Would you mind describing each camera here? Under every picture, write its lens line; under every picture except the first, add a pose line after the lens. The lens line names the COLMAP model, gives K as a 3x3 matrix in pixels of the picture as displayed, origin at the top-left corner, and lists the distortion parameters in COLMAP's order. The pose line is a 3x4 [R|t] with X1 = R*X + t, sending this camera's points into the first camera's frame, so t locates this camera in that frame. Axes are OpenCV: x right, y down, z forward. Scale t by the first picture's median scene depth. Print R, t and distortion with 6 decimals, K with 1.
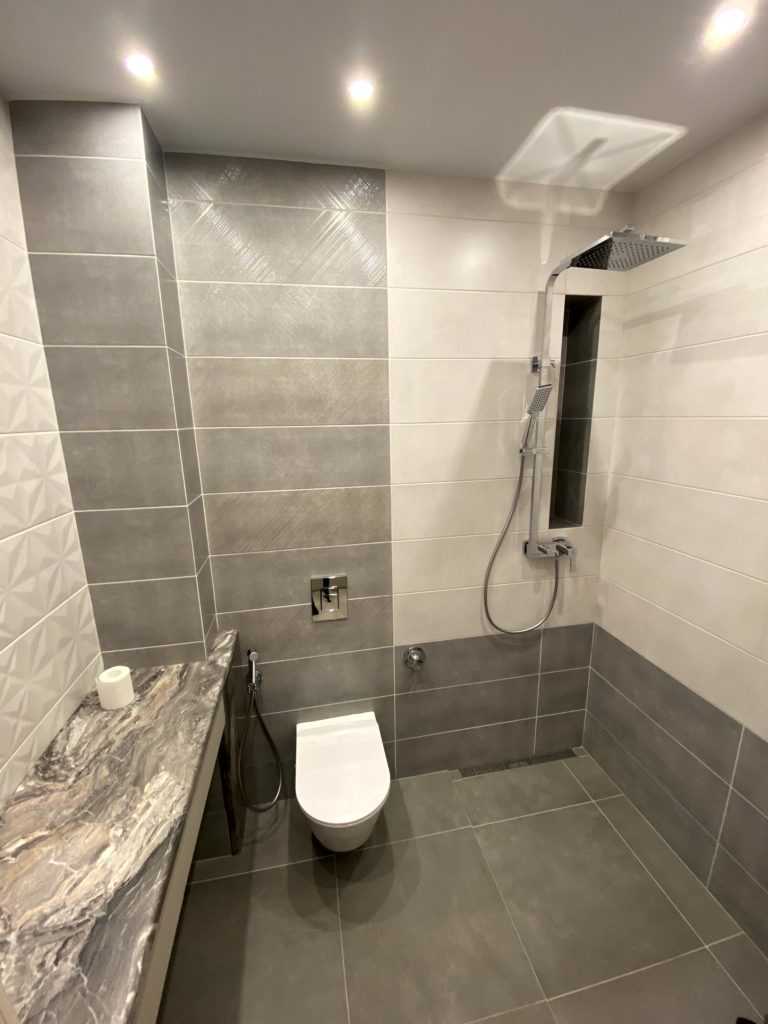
lens RADIAL K [[414.1, 0, 384.0], [0, 414.1, 512.0], [0, 0, 1]] dist [0.026876, -0.022687]
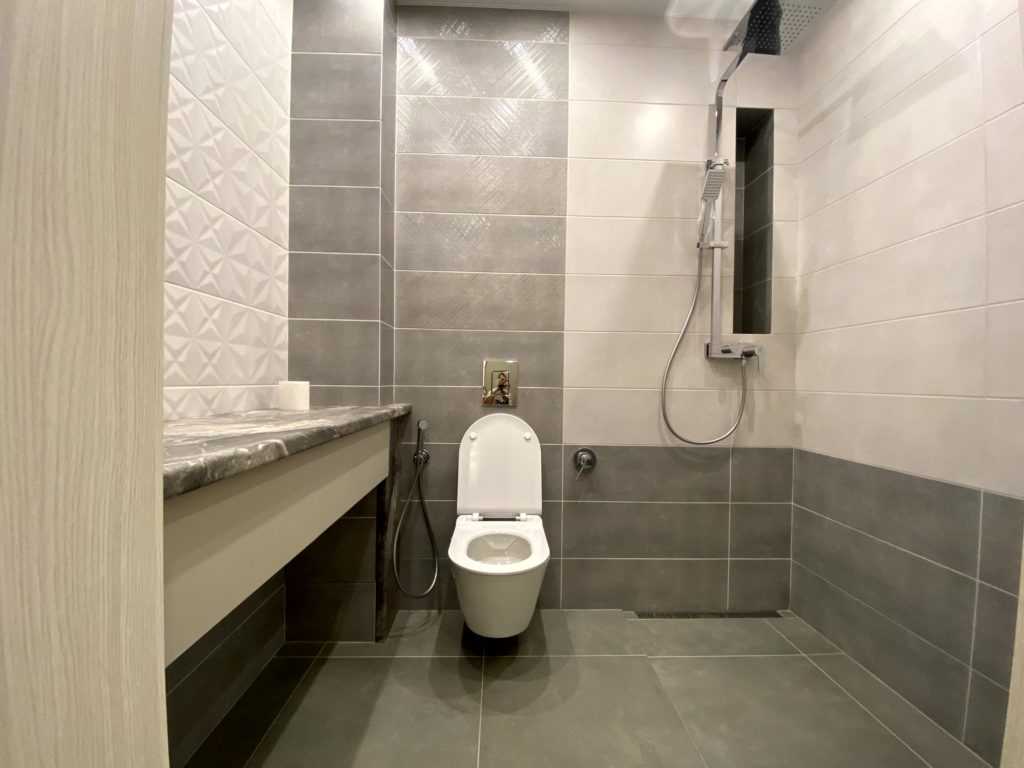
lens RADIAL K [[414.1, 0, 512.0], [0, 414.1, 384.0], [0, 0, 1]] dist [0.026876, -0.022687]
pose [[0.986854, 0.036136, -0.157523, 0.056122], [-0.068684, 0.976057, -0.206385, 0.417360], [0.146293, 0.214491, 0.965708, 0.029069]]
